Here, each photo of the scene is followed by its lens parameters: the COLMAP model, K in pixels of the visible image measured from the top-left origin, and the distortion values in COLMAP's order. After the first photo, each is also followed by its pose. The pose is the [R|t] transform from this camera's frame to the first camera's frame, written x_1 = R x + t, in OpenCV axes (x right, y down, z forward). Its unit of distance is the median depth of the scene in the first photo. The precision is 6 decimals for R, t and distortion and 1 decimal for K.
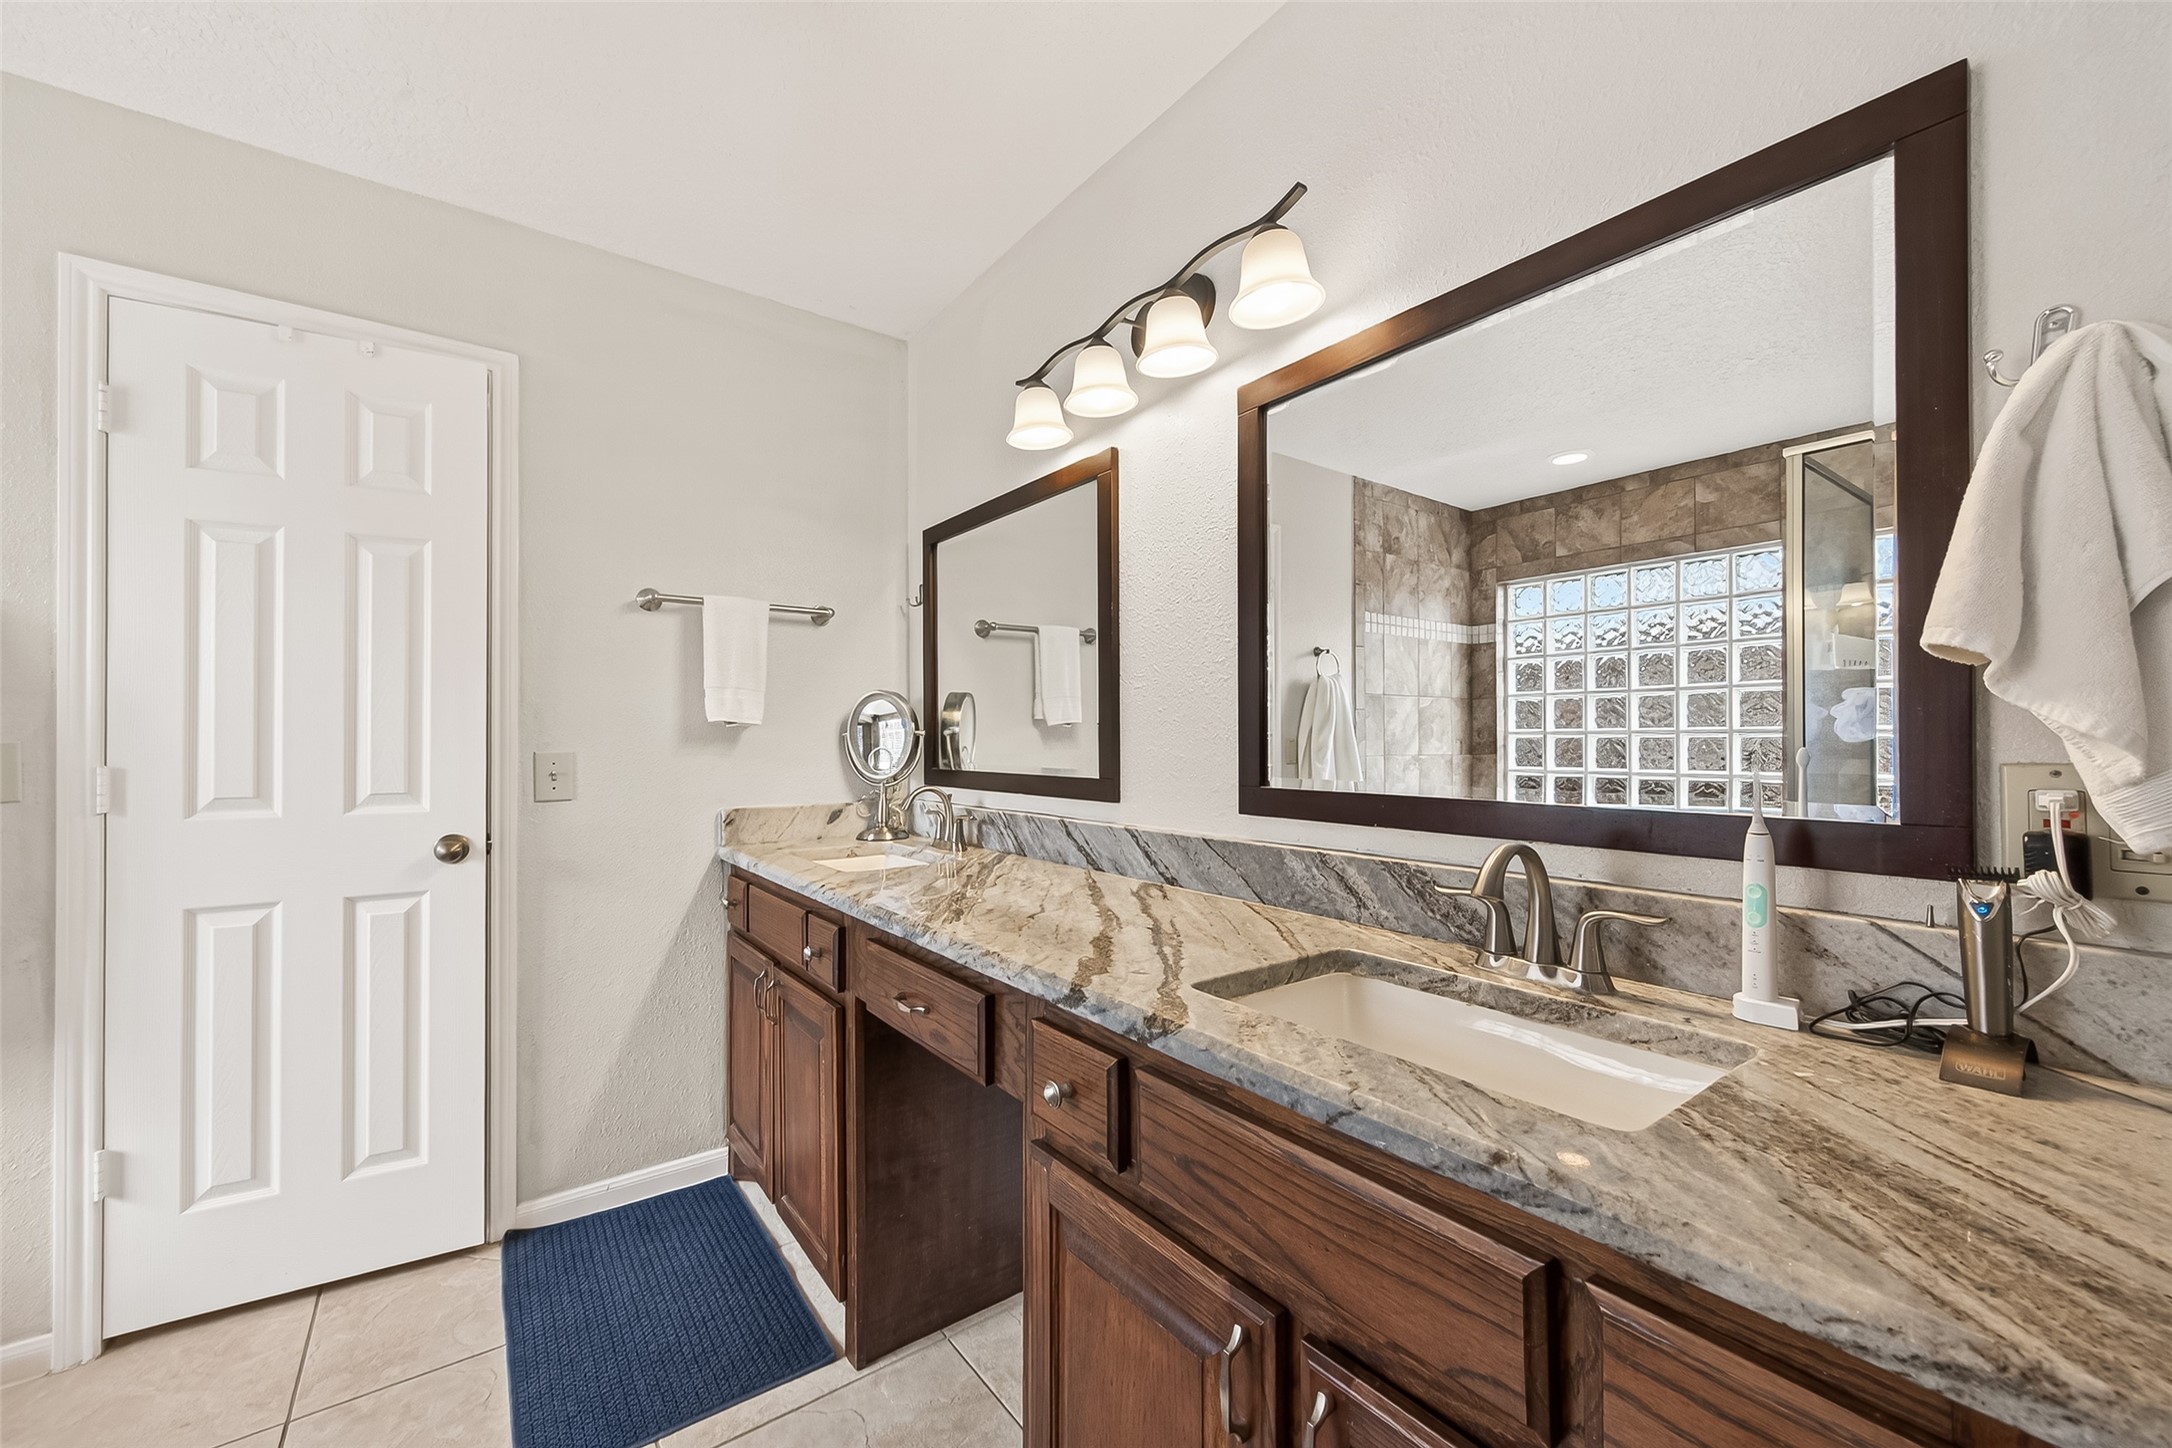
lens RADIAL K [[855.0, 0, 1093.1], [0, 855.0, 735.6], [0, 0, 1]] dist [0.002887, -0.000489]
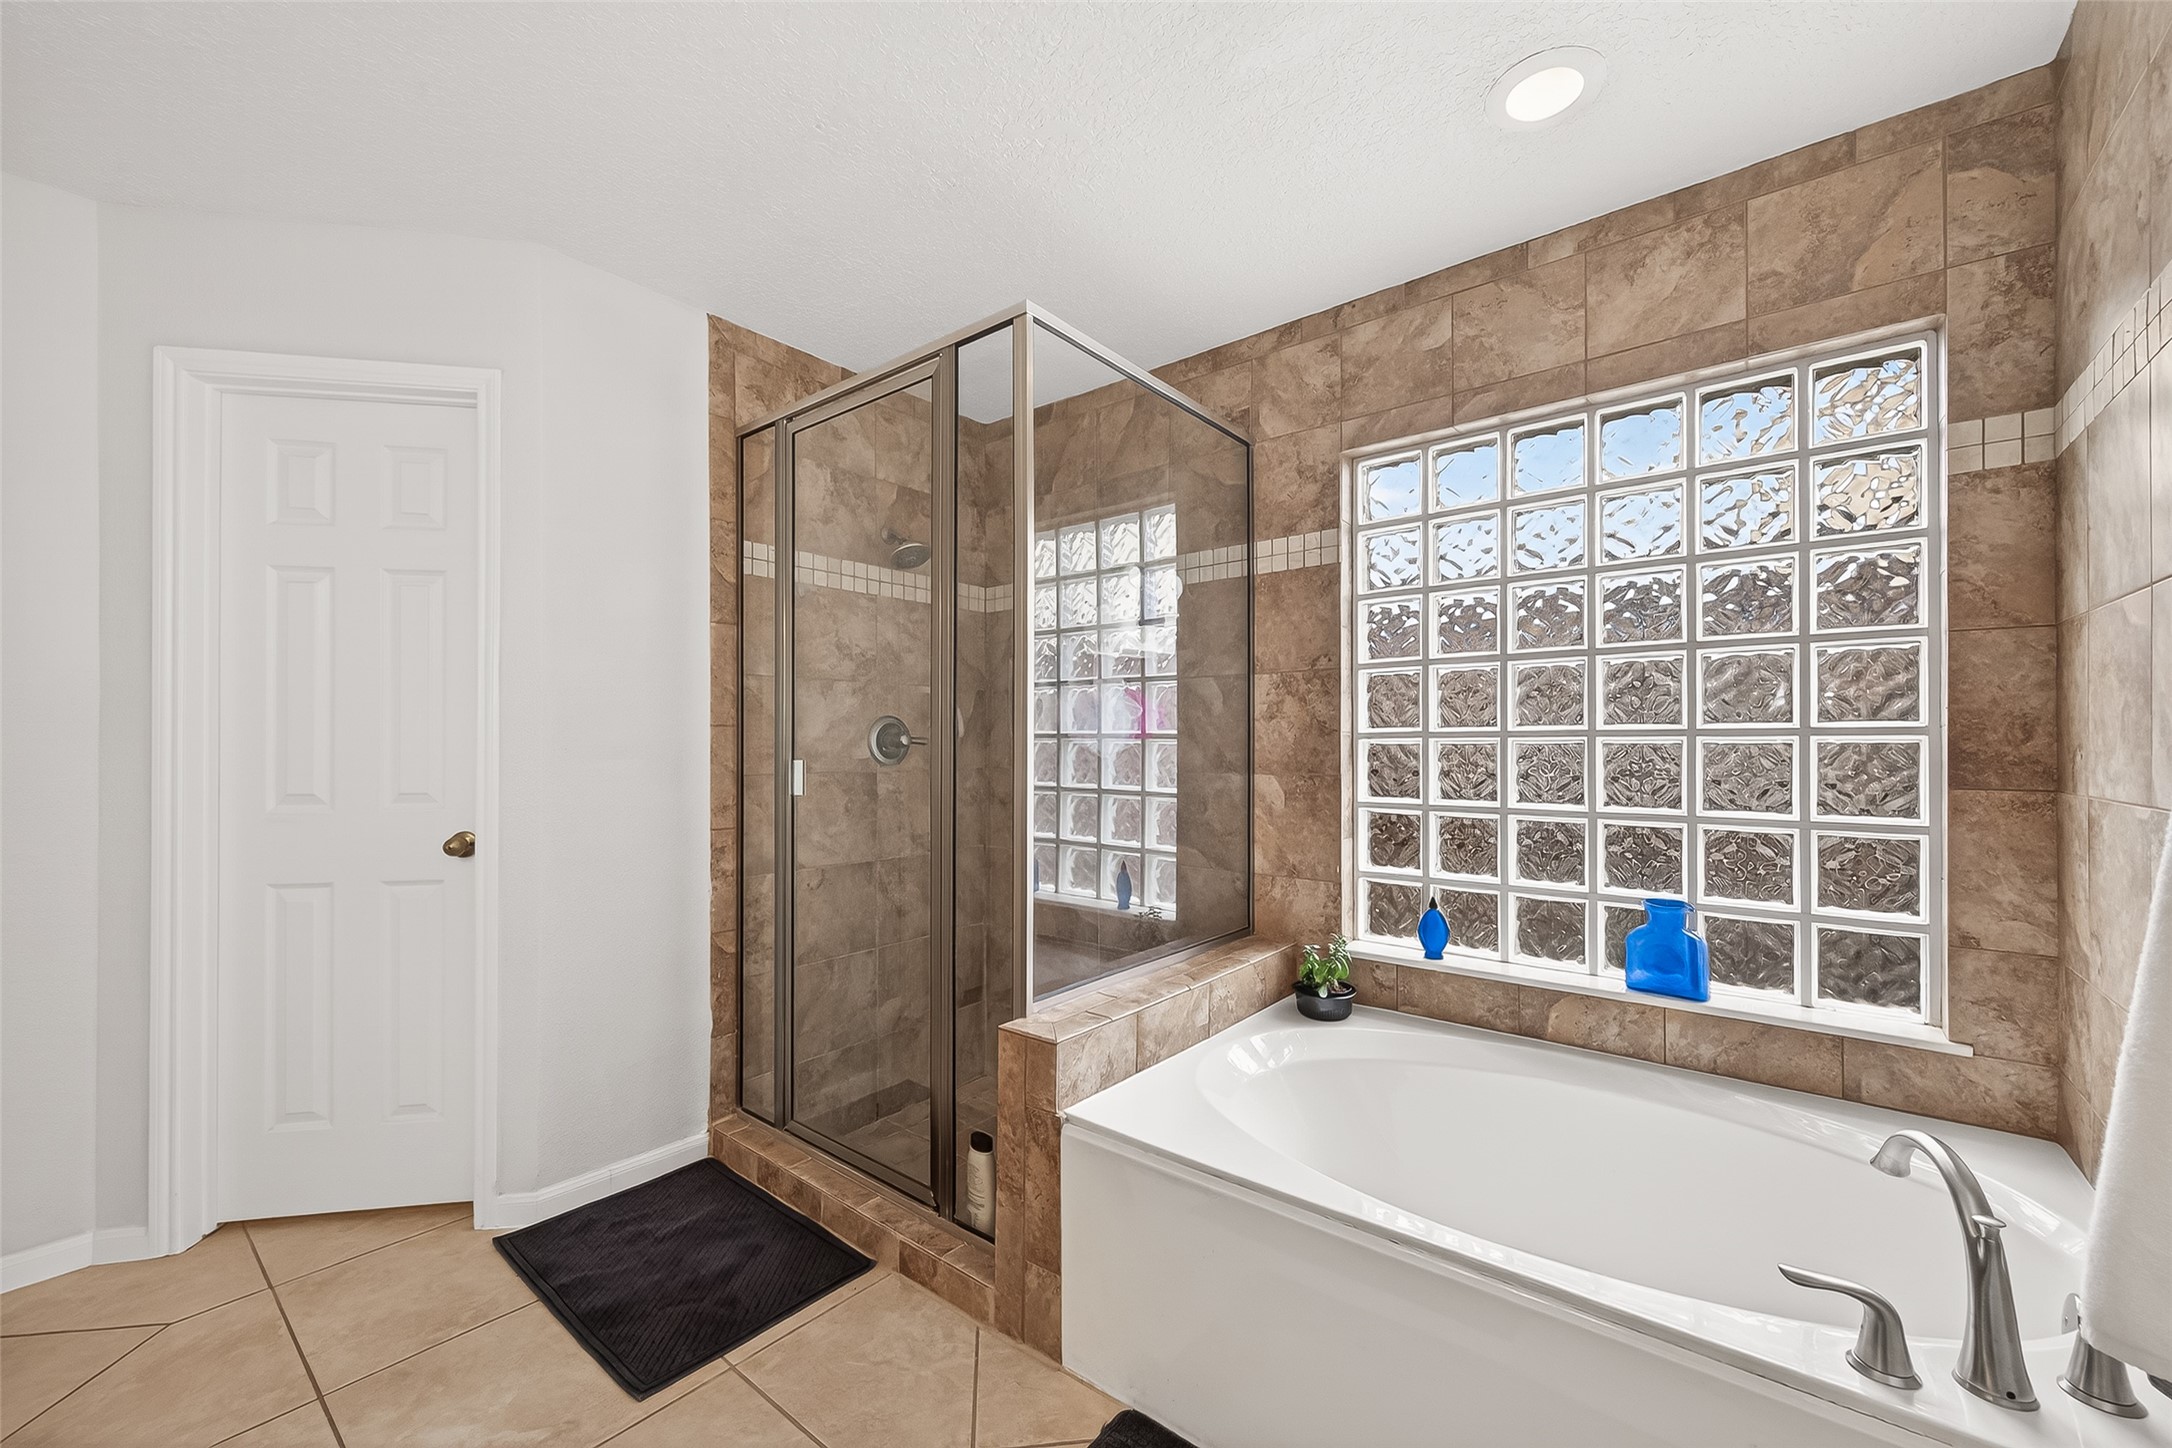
lens RADIAL K [[855.0, 0, 1082.8], [0, 855.0, 738.8], [0, 0, 1]] dist [0.002887, -0.000489]
pose [[0.967708, 0.001421, 0.252071, 0.187866], [-0.001269, 0.999999, -0.000762, -0.000298], [-0.252072, 0.000418, 0.967708, 0.536884]]
